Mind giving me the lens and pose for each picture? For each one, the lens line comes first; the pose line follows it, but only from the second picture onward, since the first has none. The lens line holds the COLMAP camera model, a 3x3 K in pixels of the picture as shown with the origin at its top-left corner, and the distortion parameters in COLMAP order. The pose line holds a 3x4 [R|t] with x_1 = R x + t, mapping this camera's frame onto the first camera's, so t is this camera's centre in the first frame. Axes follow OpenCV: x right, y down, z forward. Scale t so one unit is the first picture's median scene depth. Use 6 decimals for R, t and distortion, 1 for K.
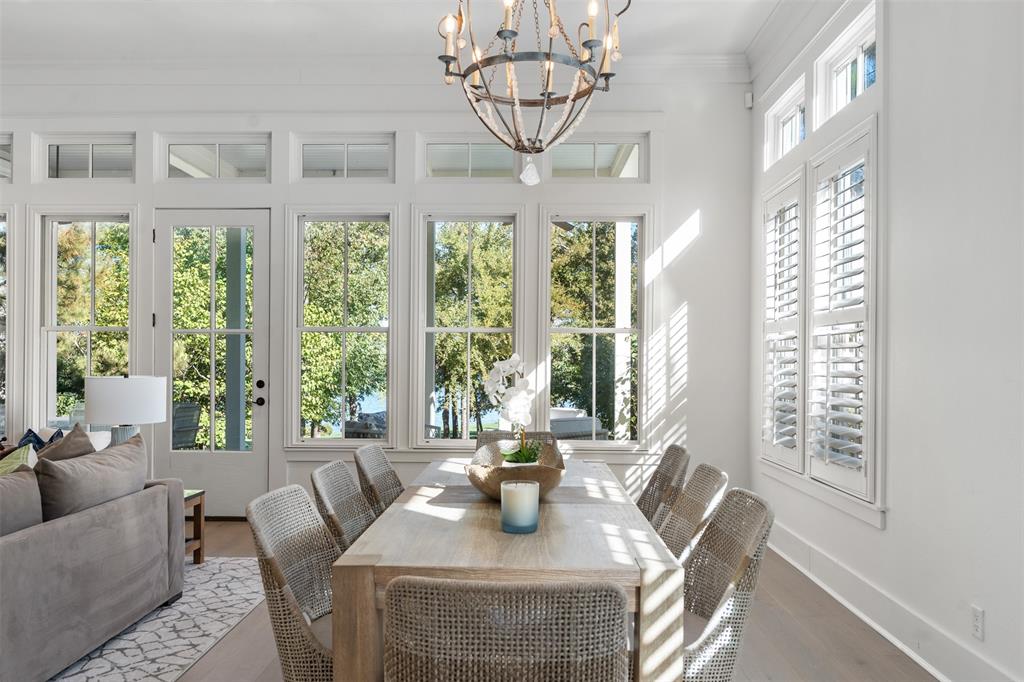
lens RADIAL K [[788.8, 0, 508.6], [0, 788.8, 358.6], [0, 0, 1]] dist [0.009542, 0.000992]
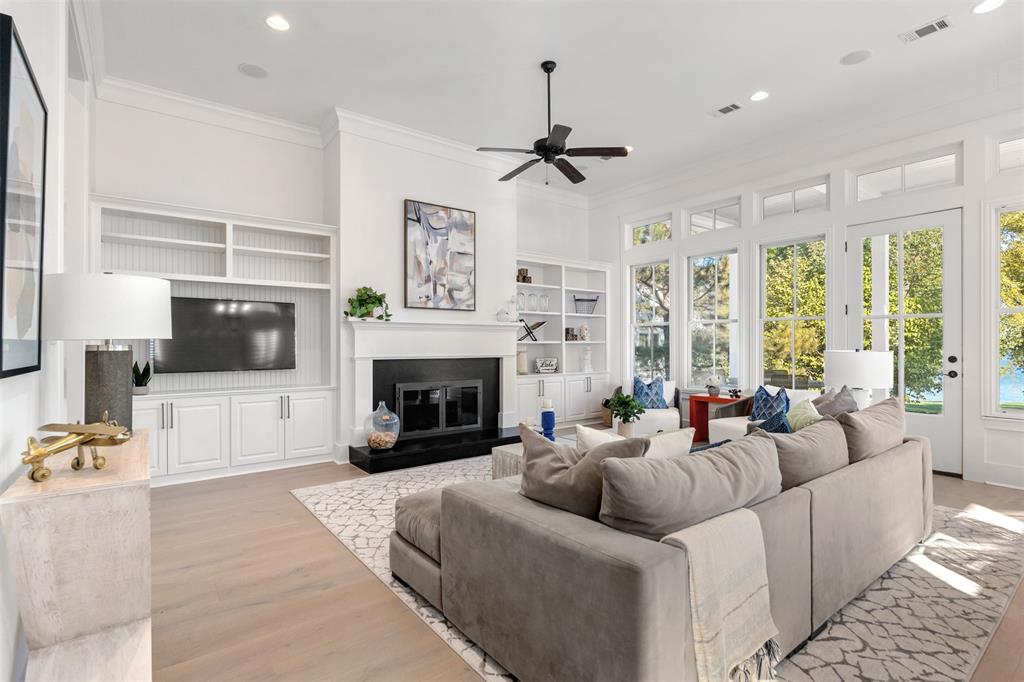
lens RADIAL K [[493.9, 0, 512.0], [0, 493.9, 341.0], [0, 0, 1]] dist [-0.005982, -0.000256]
pose [[0.627396, -0.007483, -0.778664, -0.213543], [0.004959, 0.999972, -0.005613, 0.008438], [0.778685, -0.000340, 0.627415, 0.051350]]
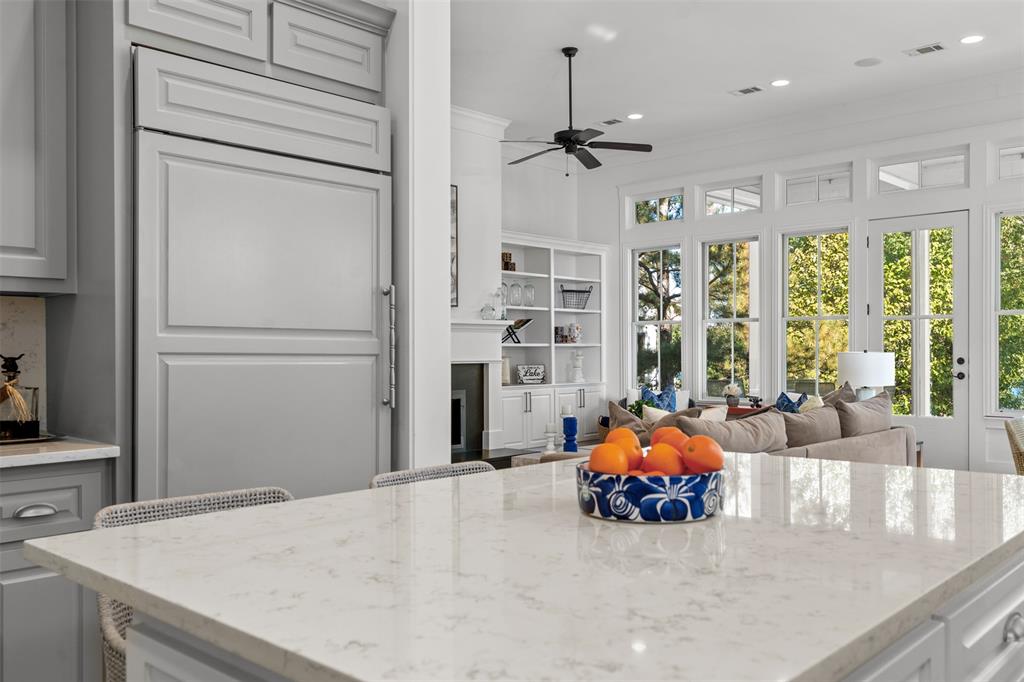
lens RADIAL K [[853.4, 0, 541.9], [0, 853.4, 344.6], [0, 0, 1]] dist [0.004225, -0.000911]
pose [[0.755883, -0.008427, -0.654652, 0.061220], [0.006937, 0.999964, -0.004862, 0.013768], [0.654670, -0.000866, 0.755915, -0.491560]]
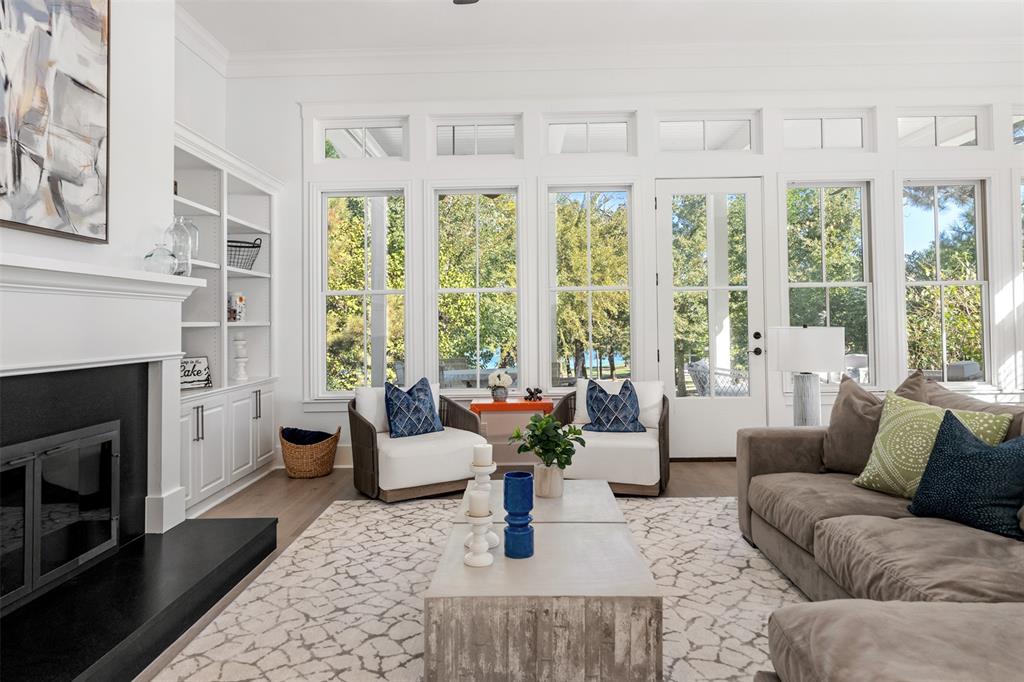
lens RADIAL K [[656.0, 0, 517.7], [0, 656.0, 300.7], [0, 0, 1]] dist [-0.002253, 0.001459]
pose [[0.999725, -0.018558, 0.014341, -0.895622], [0.018997, 0.999336, -0.031091, 0.008223], [-0.013755, 0.031355, 0.999414, 0.126104]]
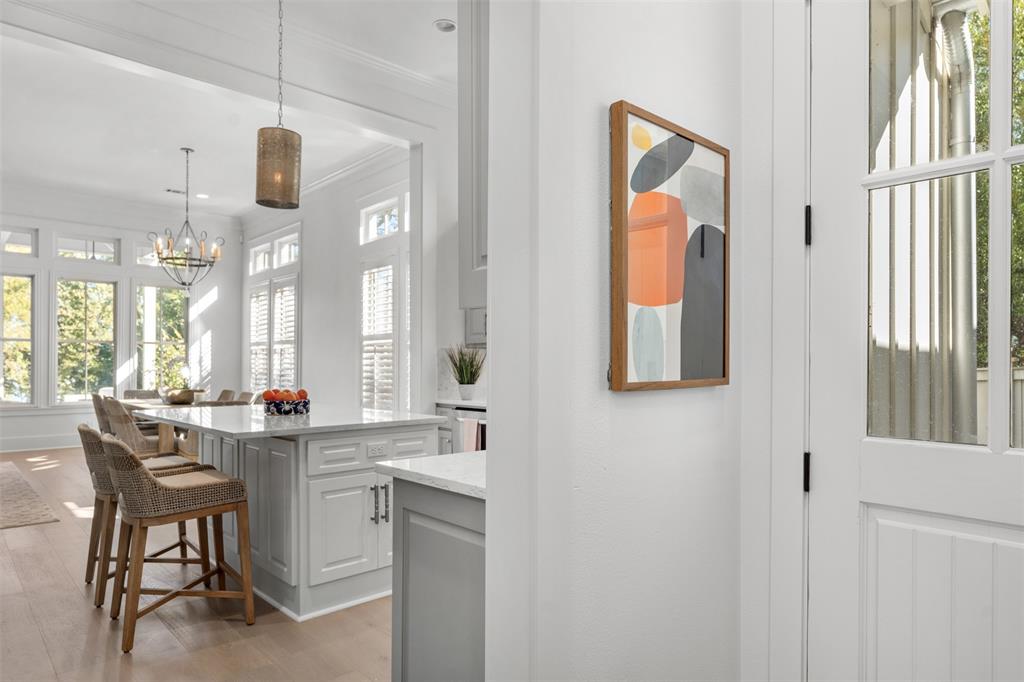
lens RADIAL K [[625.4, 0, 512.0], [0, 625.4, 341.0], [0, 0, 1]] dist [-0.001924, -0.000380]
pose [[0.711159, 0.019894, 0.702749, -0.503713], [0.000759, 0.999577, -0.029066, 0.006575], [-0.703031, 0.021204, 0.710843, -1.010437]]
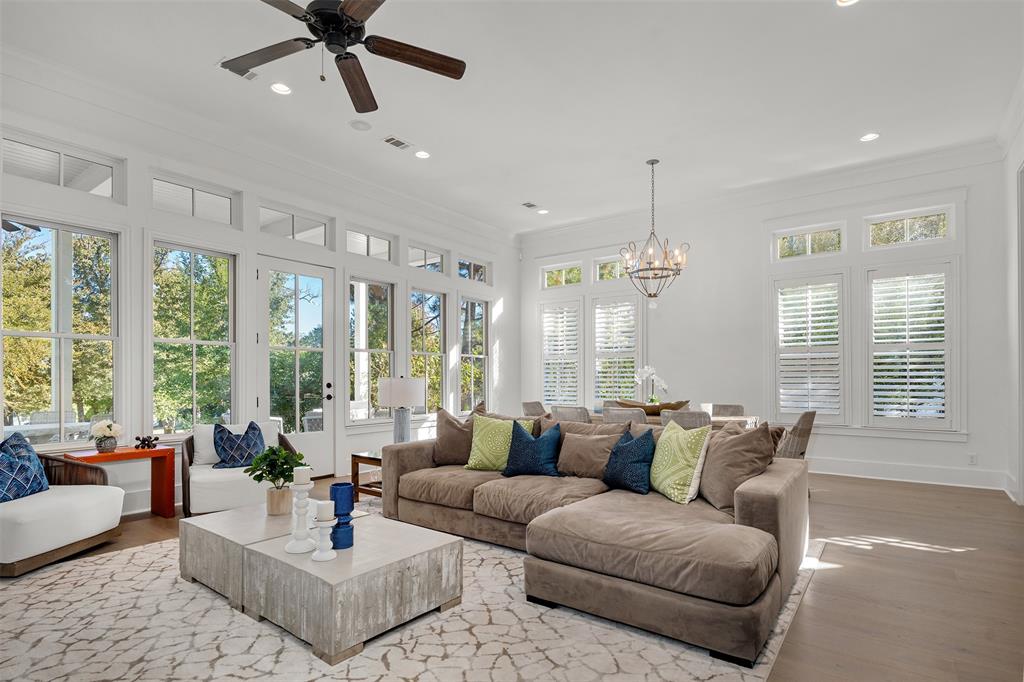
lens RADIAL K [[525.7, 0, 510.0], [0, 525.7, 377.7], [0, 0, 1]] dist [-0.000507, 0.000095]
pose [[0.572995, -0.004422, 0.819547, -1.262307], [0.003218, 0.999990, 0.003146, 0.021156], [-0.819553, 0.000835, 0.573003, 0.212041]]
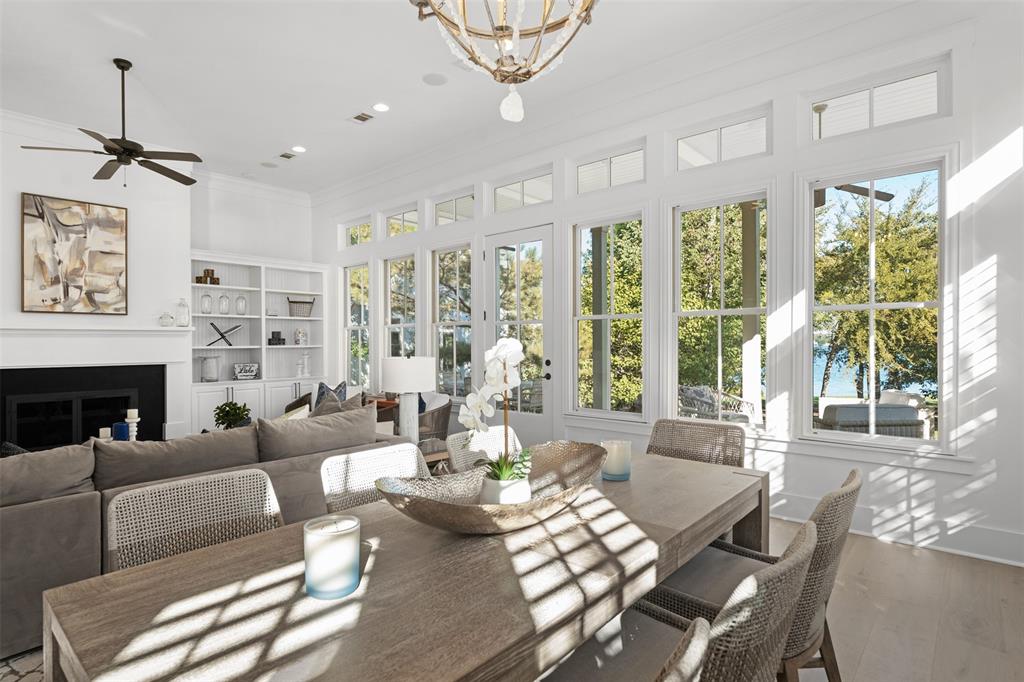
lens RADIAL K [[533.0, 0, 480.6], [0, 533.0, 338.8], [0, 0, 1]] dist [-0.002322, -0.000368]
pose [[0.752350, -0.013124, -0.658633, 0.228431], [0.011275, 0.999912, -0.007045, -0.001337], [0.658667, -0.002125, 0.752432, 0.388379]]
